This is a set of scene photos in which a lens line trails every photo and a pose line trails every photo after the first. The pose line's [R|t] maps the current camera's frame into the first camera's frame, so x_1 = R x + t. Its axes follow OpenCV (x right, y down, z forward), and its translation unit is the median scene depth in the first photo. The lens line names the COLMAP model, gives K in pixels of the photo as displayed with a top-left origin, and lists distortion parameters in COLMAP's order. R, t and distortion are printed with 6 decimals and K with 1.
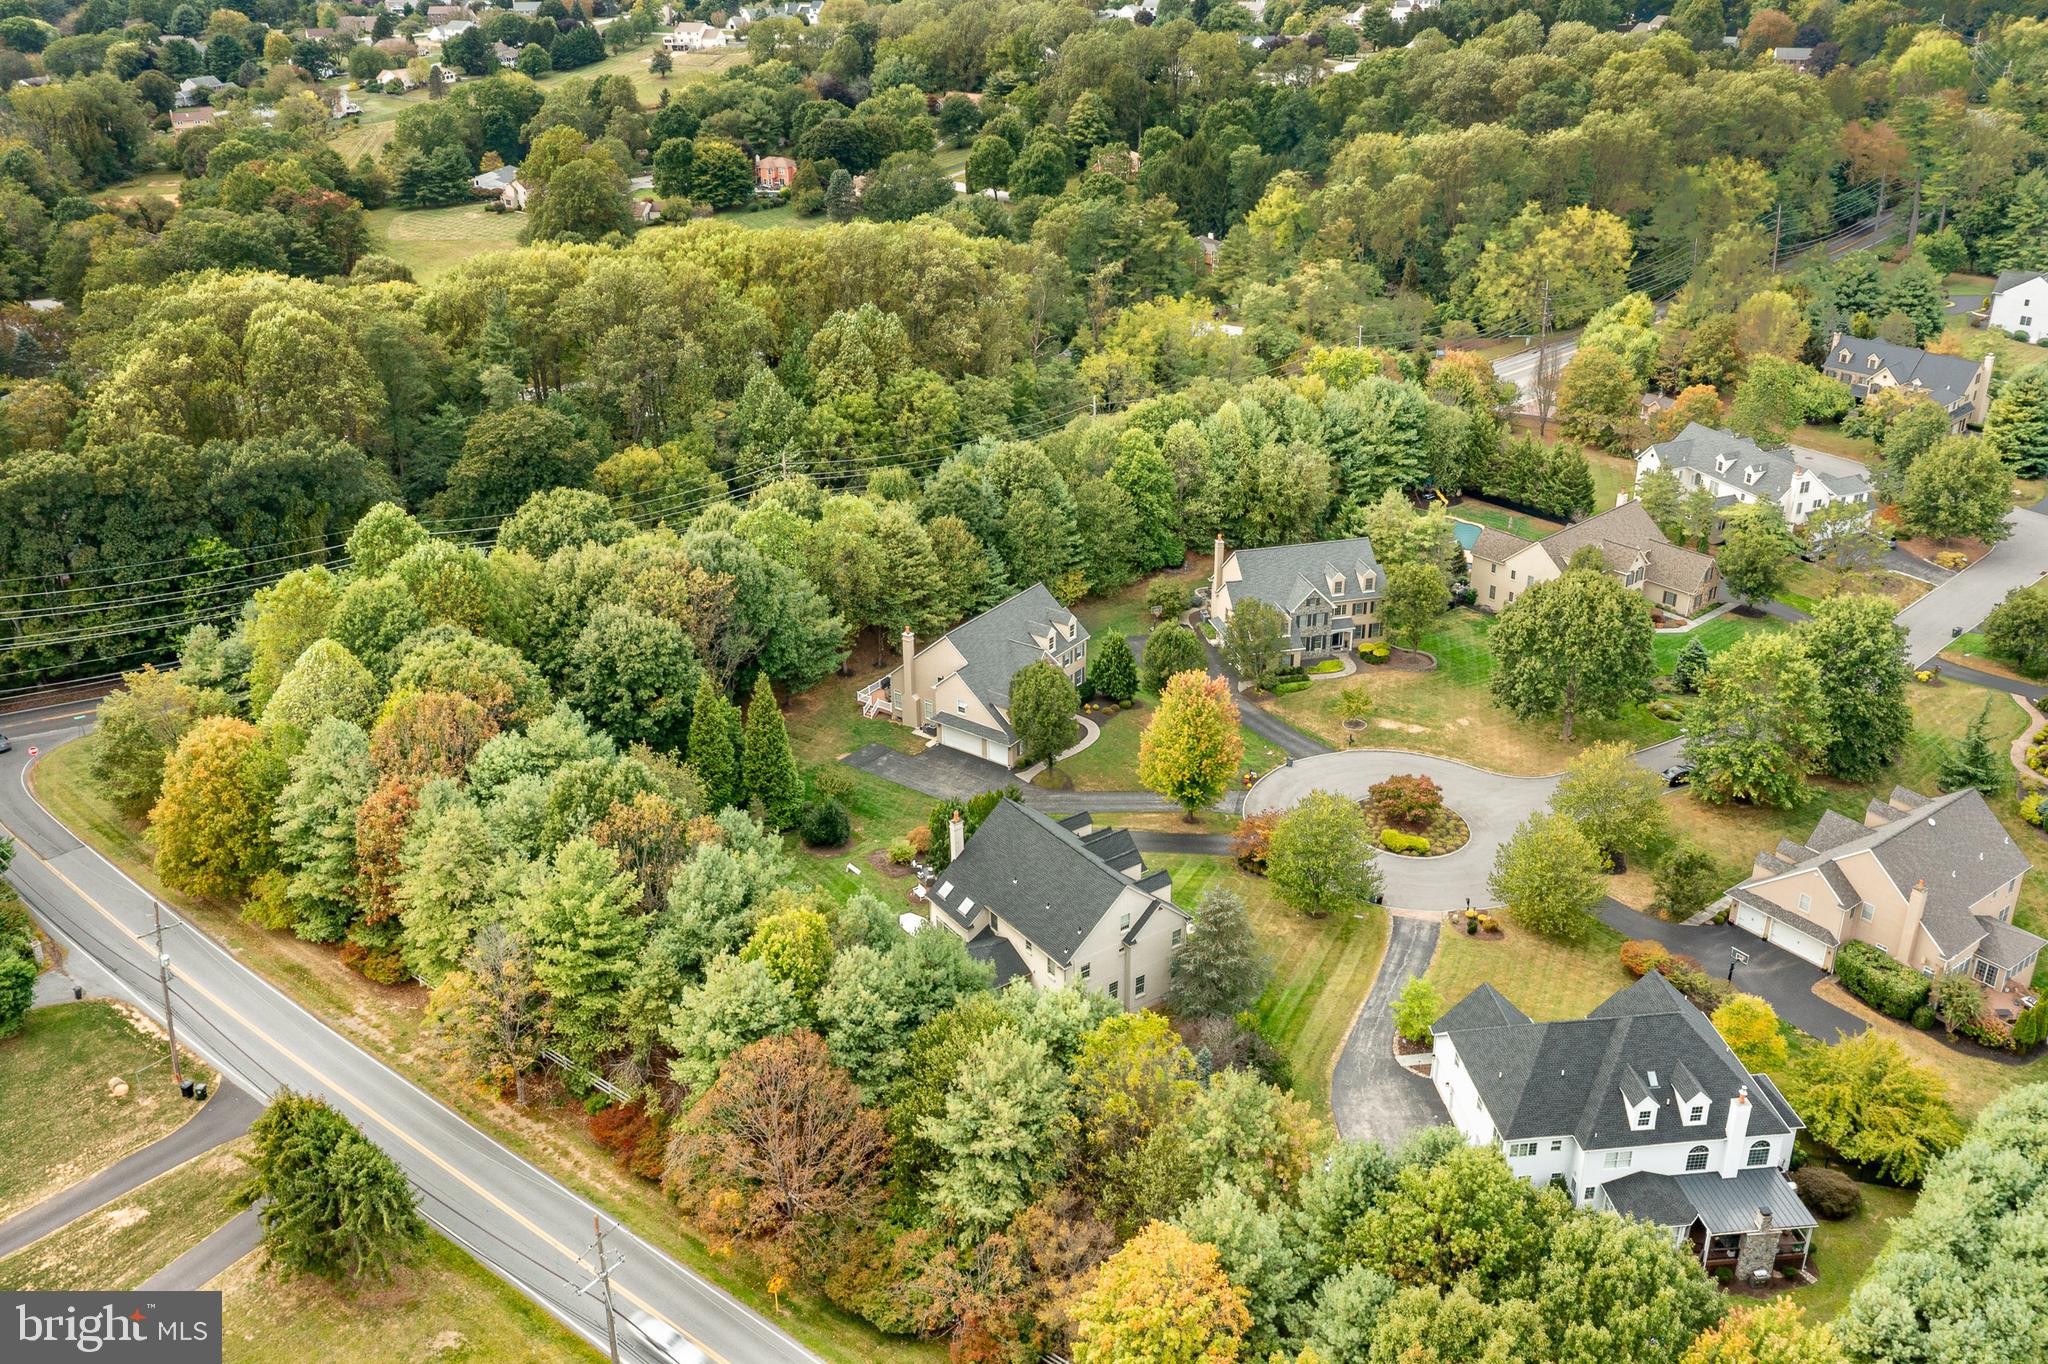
lens RADIAL K [[1643.3, 0, 1023.3], [0, 1643.3, 715.7], [0, 0, 1]] dist [-0.008618, 0.001452]
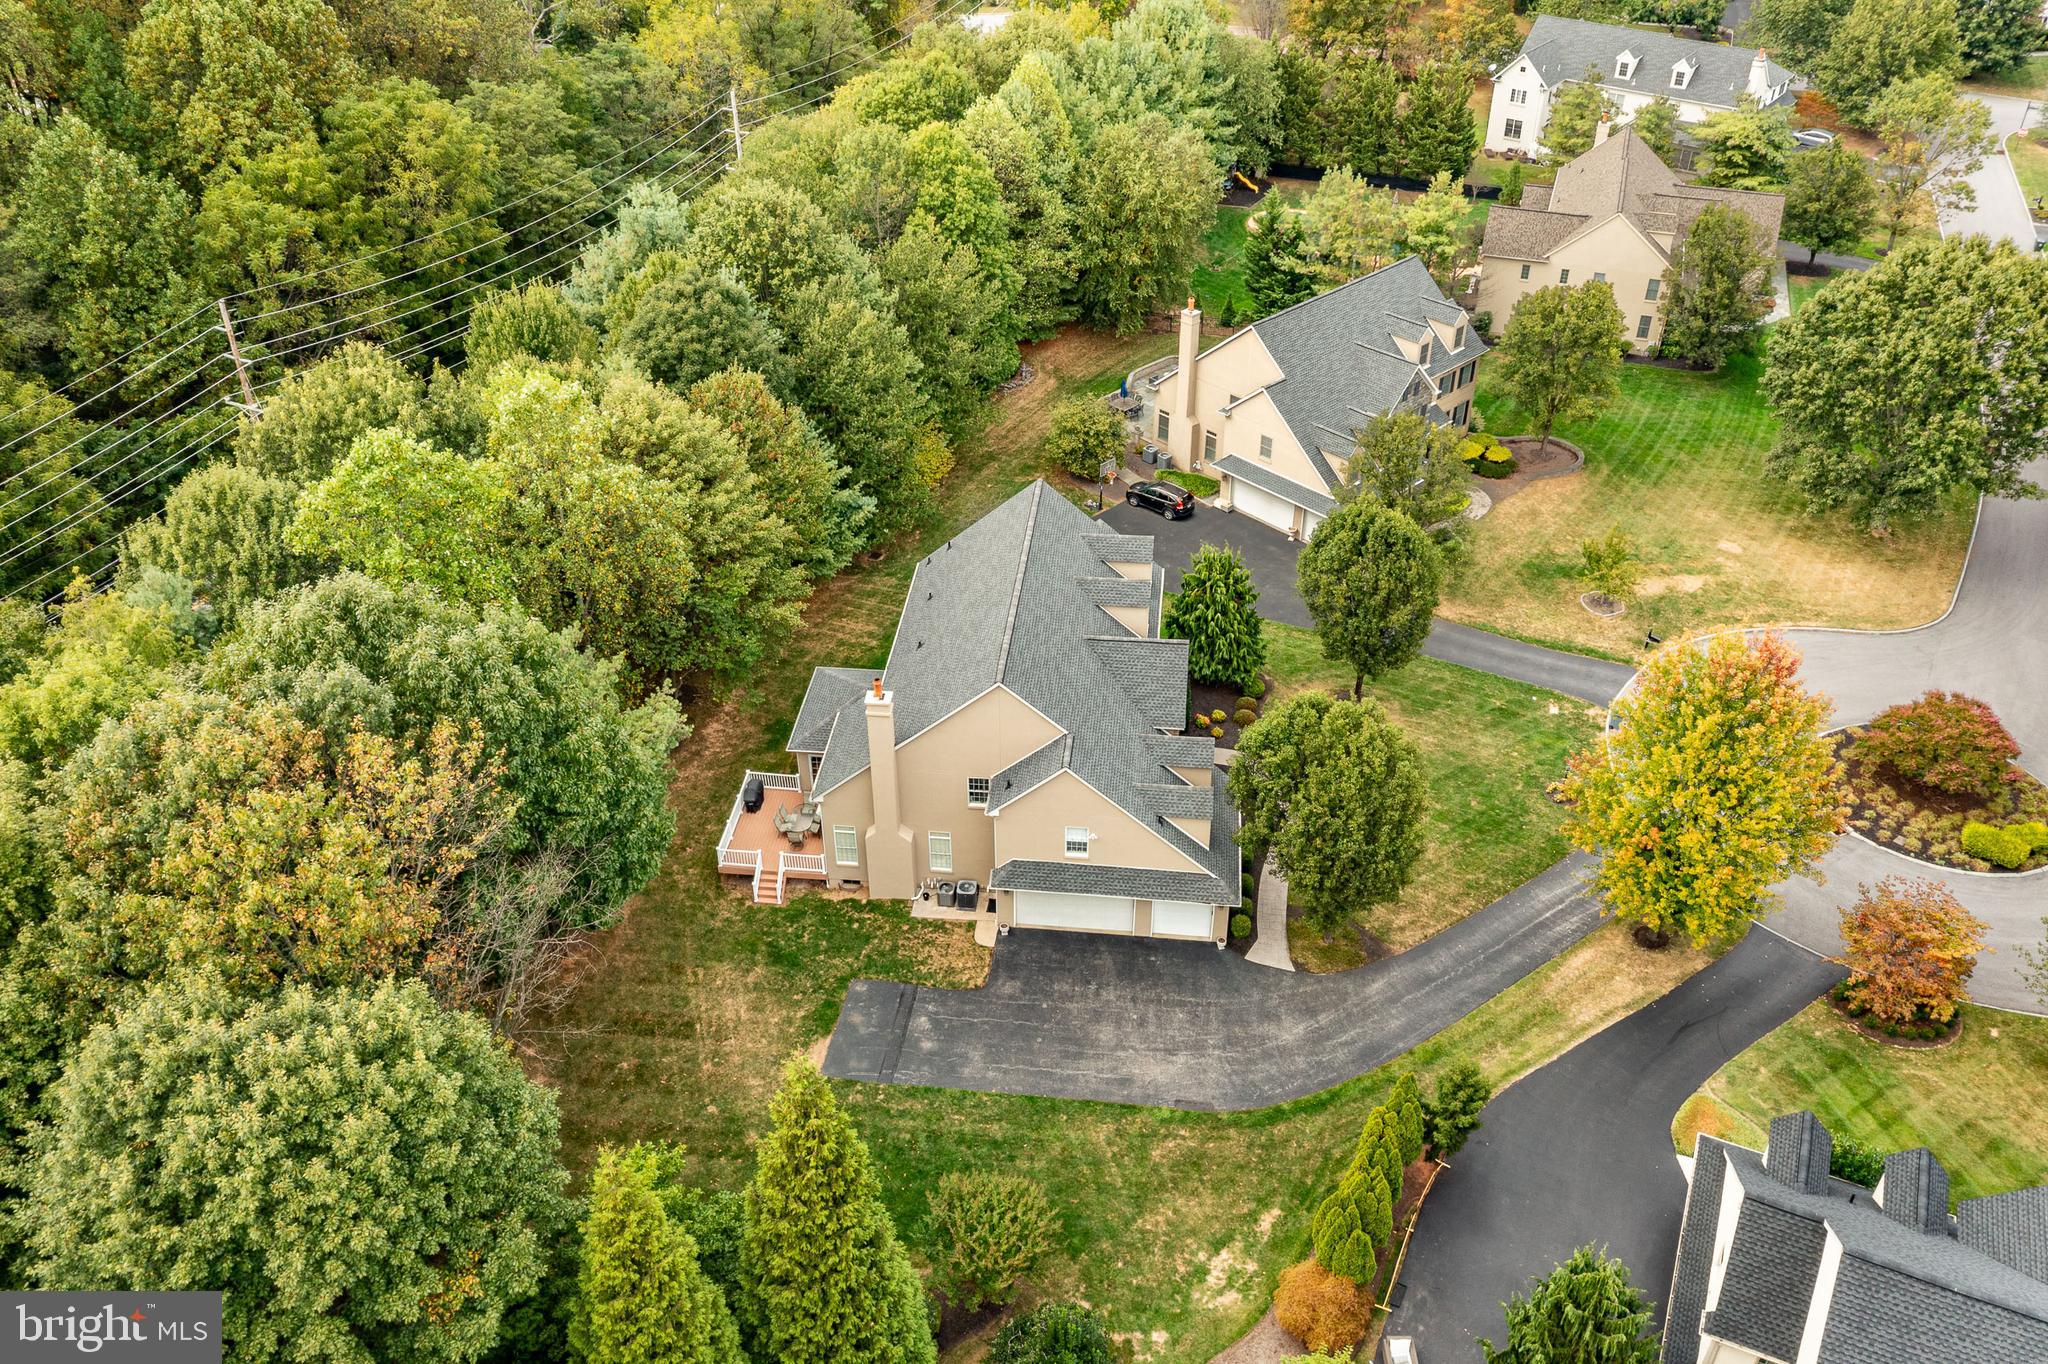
lens RADIAL K [[1643.3, 0, 1023.3], [0, 1643.3, 715.7], [0, 0, 1]] dist [-0.008618, 0.001452]
pose [[0.878505, -0.283505, 0.384518, -0.174297], [0.228859, 0.956261, 0.182180, -0.097994], [-0.419348, -0.072045, 0.904962, 0.592345]]
